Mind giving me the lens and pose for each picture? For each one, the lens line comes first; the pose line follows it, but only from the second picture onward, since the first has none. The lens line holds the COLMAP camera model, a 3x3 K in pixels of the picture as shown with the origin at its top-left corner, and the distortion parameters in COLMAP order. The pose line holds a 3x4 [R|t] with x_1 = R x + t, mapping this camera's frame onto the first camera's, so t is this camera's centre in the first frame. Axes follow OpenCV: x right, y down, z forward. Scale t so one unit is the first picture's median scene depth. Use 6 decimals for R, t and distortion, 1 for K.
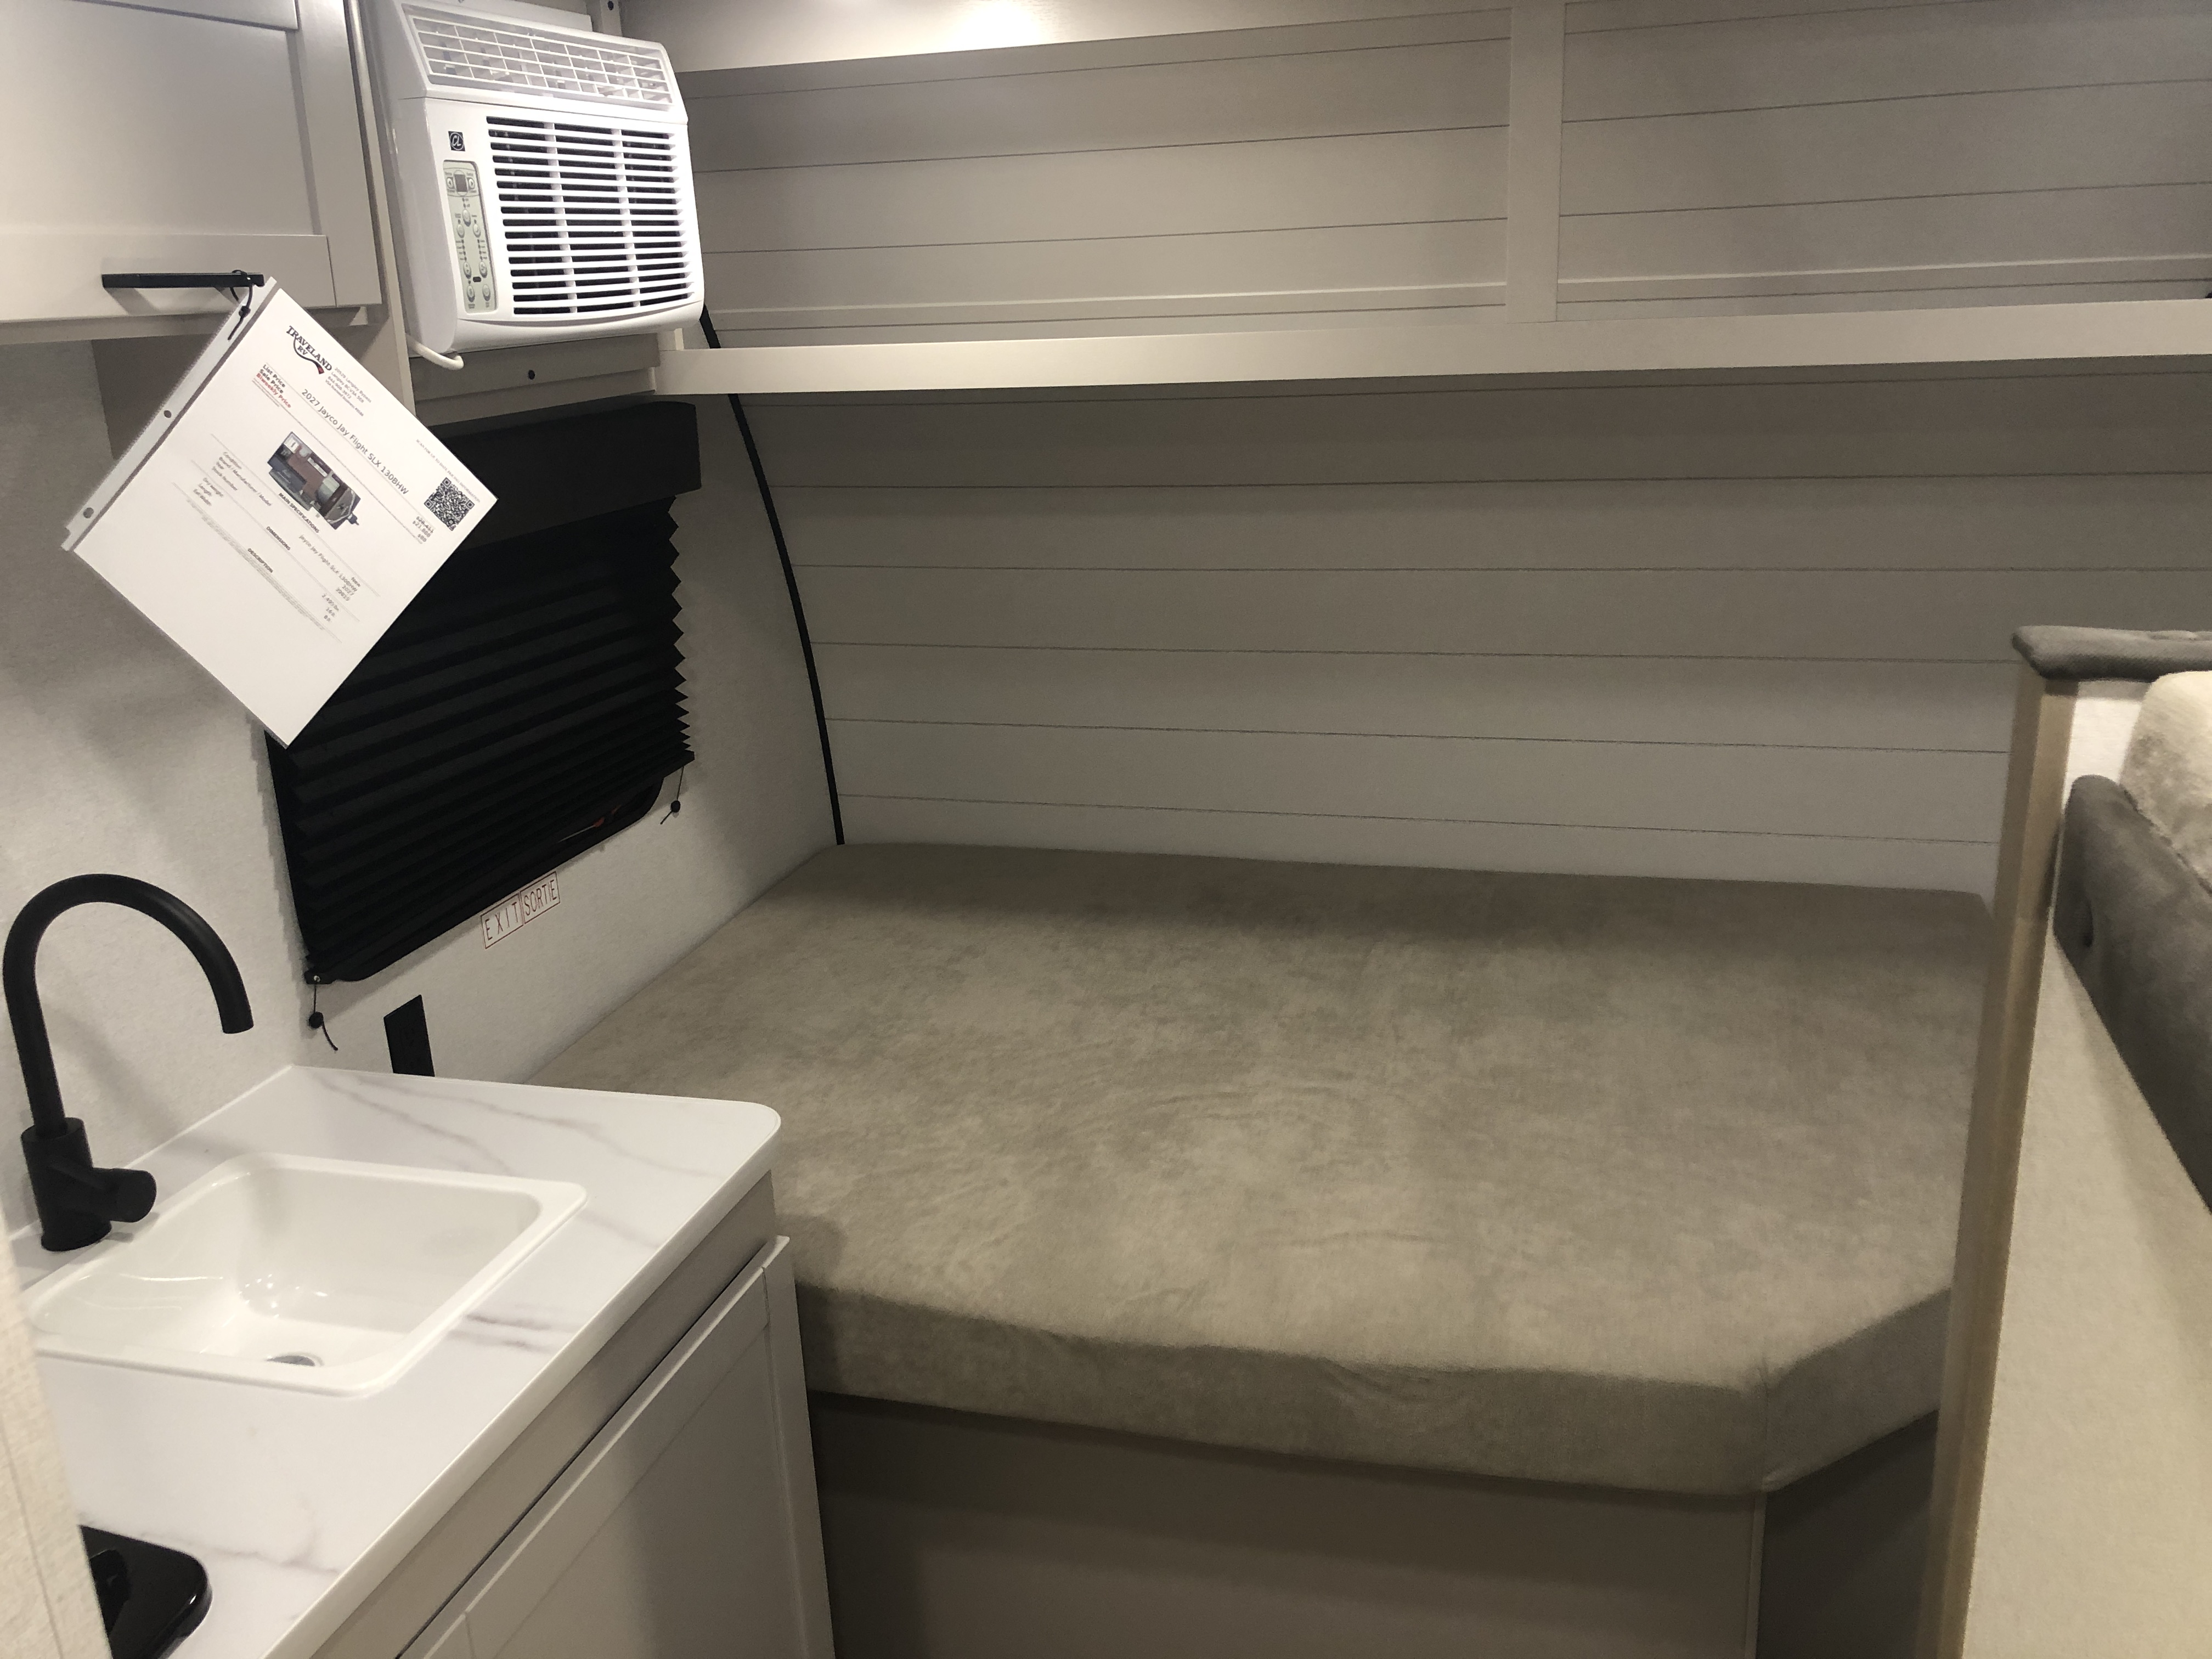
lens RADIAL K [[1826.3, 0, 1113.5], [0, 1826.3, 813.6], [0, 0, 1]] dist [0.063187, -0.076557]
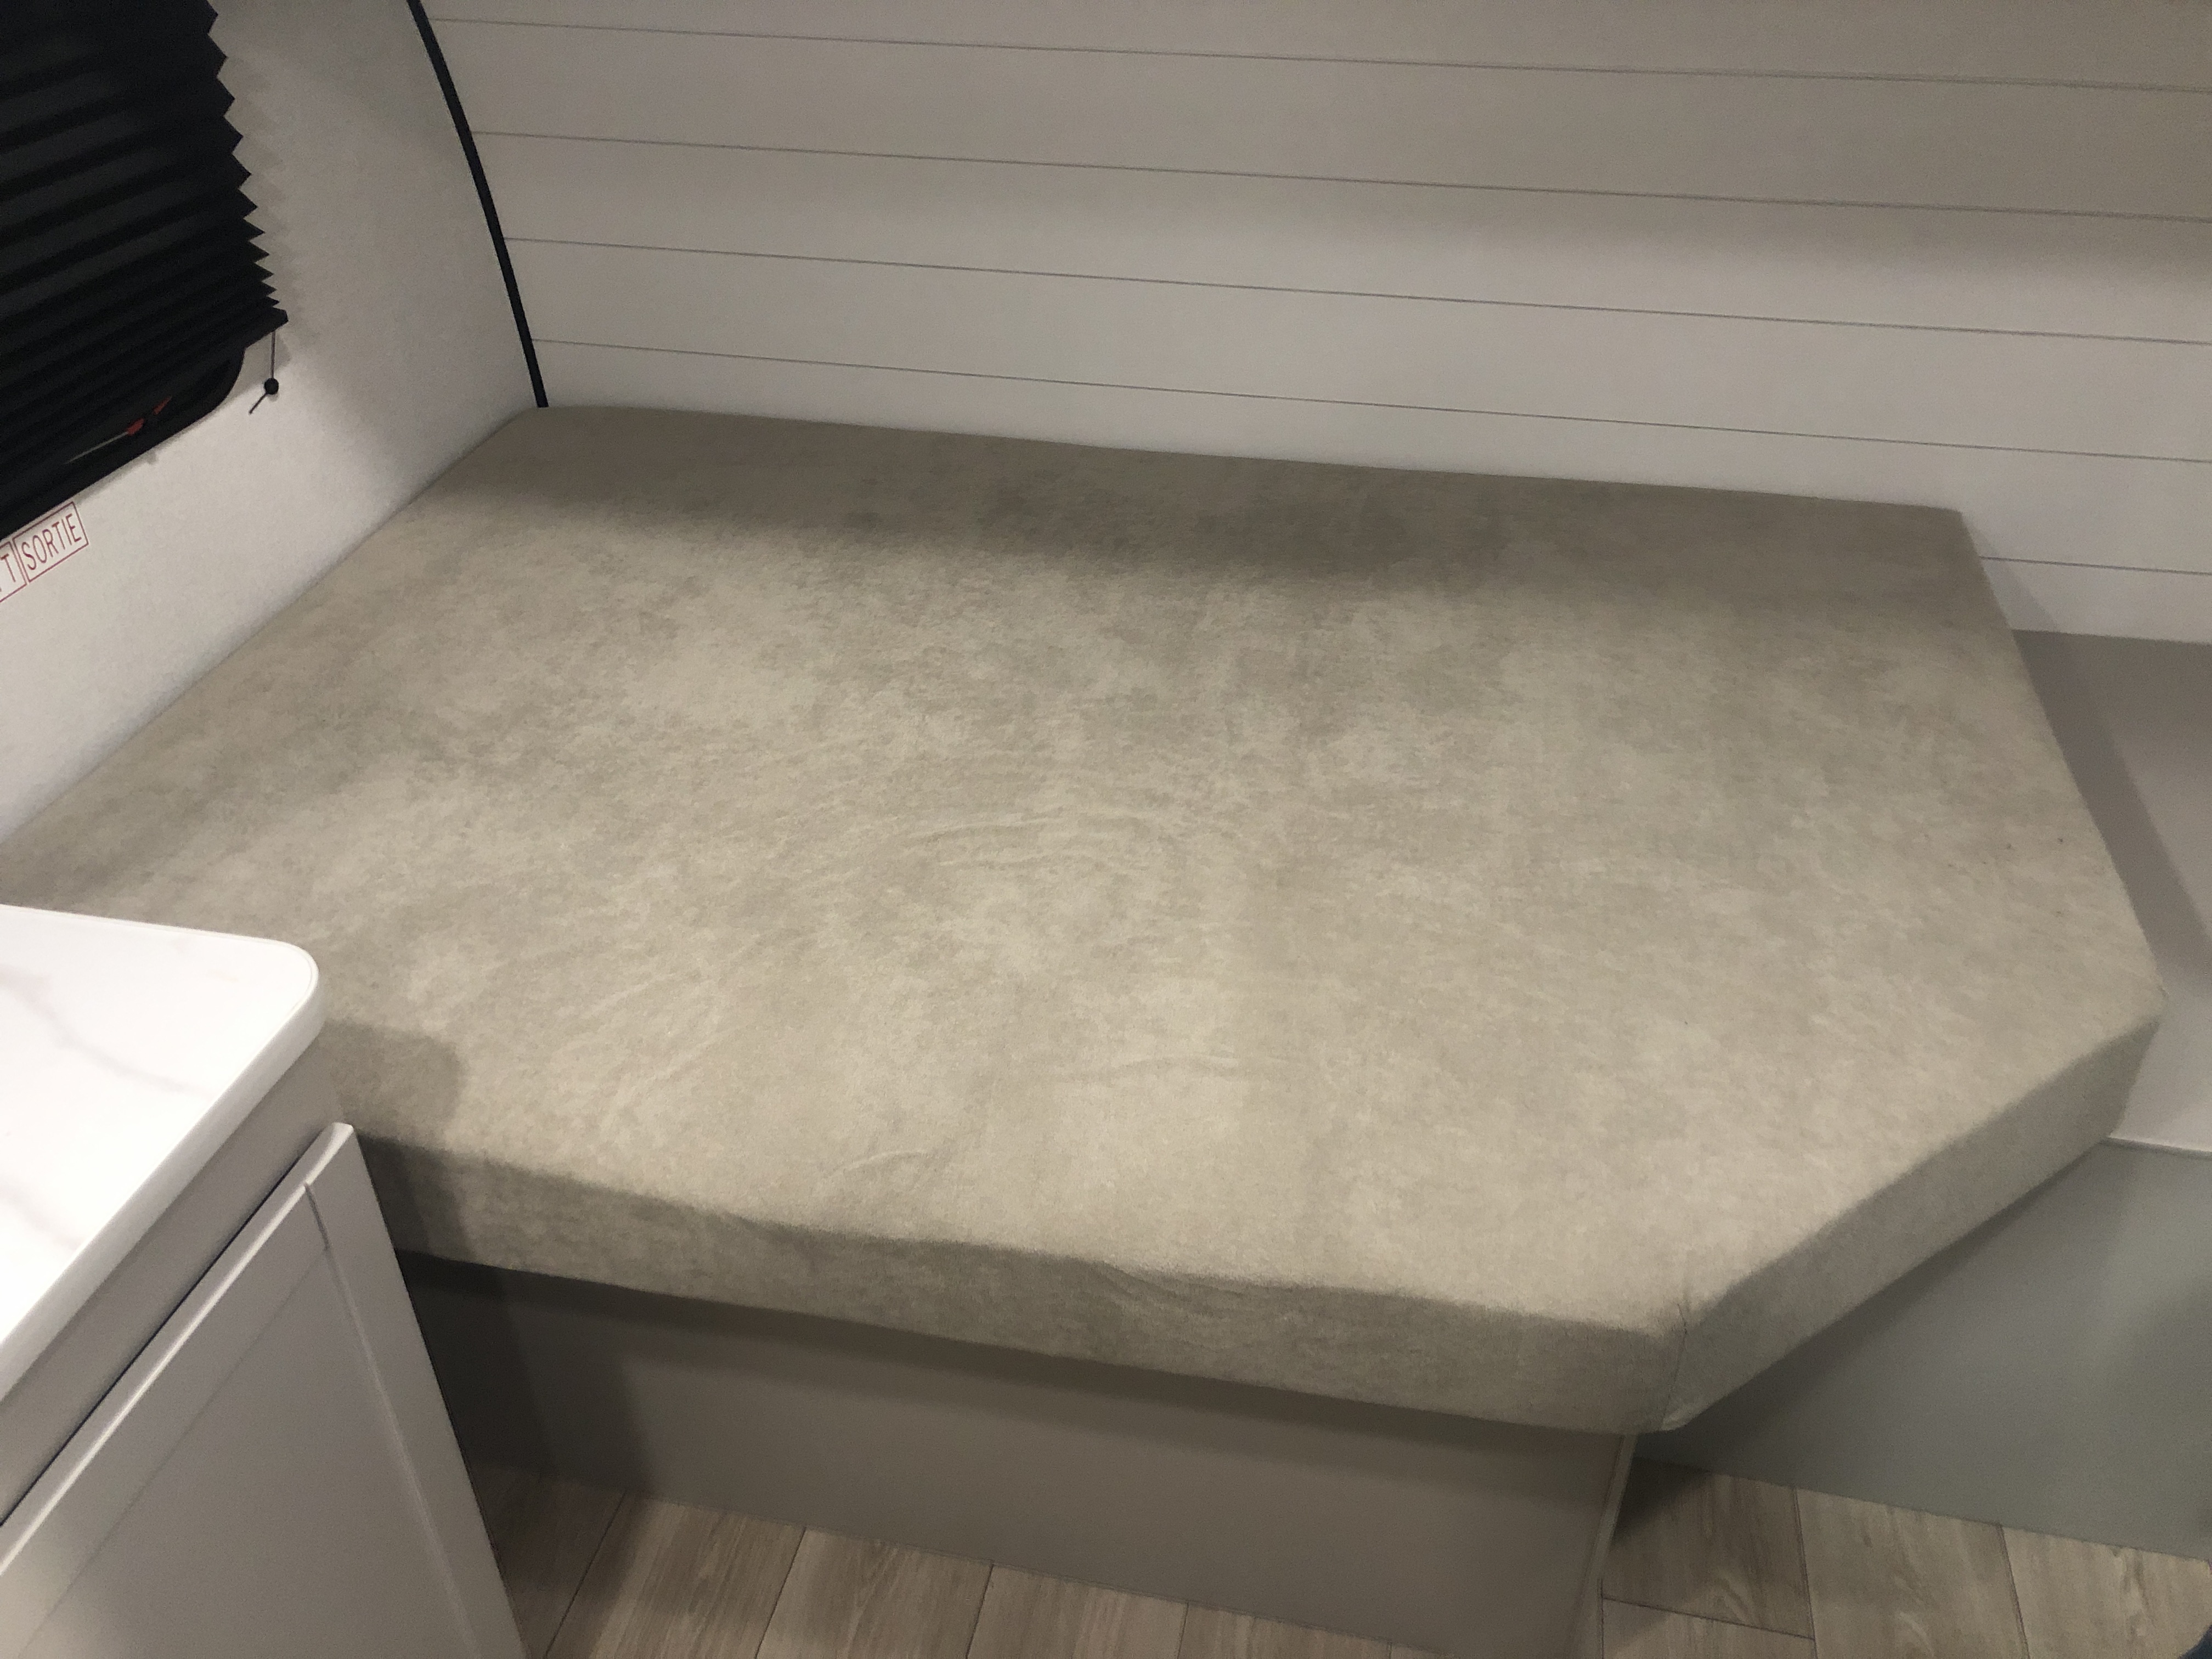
lens RADIAL K [[1826.3, 0, 1087.1], [0, 1826.3, 833.7], [0, 0, 1]] dist [0.063187, -0.076557]
pose [[0.998107, -0.001451, 0.061482, 0.050627], [-0.017291, 0.952776, 0.303182, -0.077835], [-0.059019, -0.303671, 0.950947, 0.278276]]
